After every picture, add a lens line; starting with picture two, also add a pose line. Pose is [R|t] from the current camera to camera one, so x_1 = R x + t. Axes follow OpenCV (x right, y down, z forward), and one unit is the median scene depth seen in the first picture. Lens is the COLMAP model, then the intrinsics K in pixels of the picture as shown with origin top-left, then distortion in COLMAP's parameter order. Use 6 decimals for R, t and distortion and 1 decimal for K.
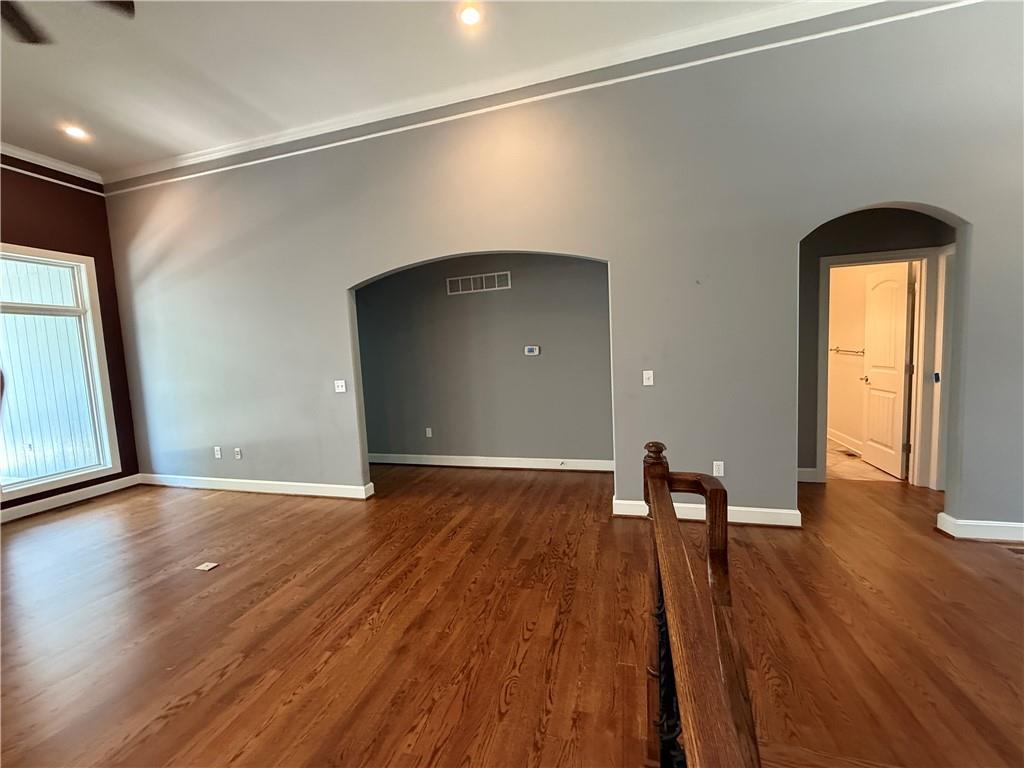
lens RADIAL K [[408.6, 0, 508.9], [0, 408.6, 384.4], [0, 0, 1]] dist [0.000959, -0.000228]
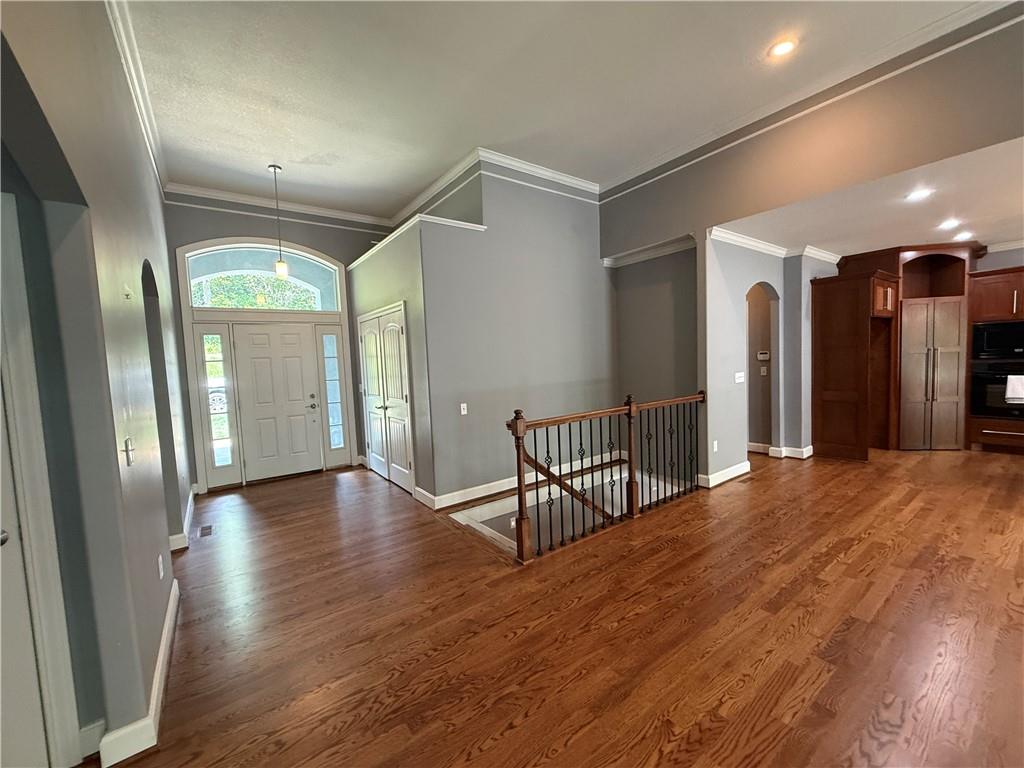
lens RADIAL K [[408.6, 0, 511.1], [0, 408.6, 385.2], [0, 0, 1]] dist [0.000959, -0.000228]
pose [[-0.790007, 0.042083, 0.611652, -0.604169], [0.132548, 0.985771, 0.103375, -0.137998], [-0.598599, 0.162740, -0.784344, 1.703321]]
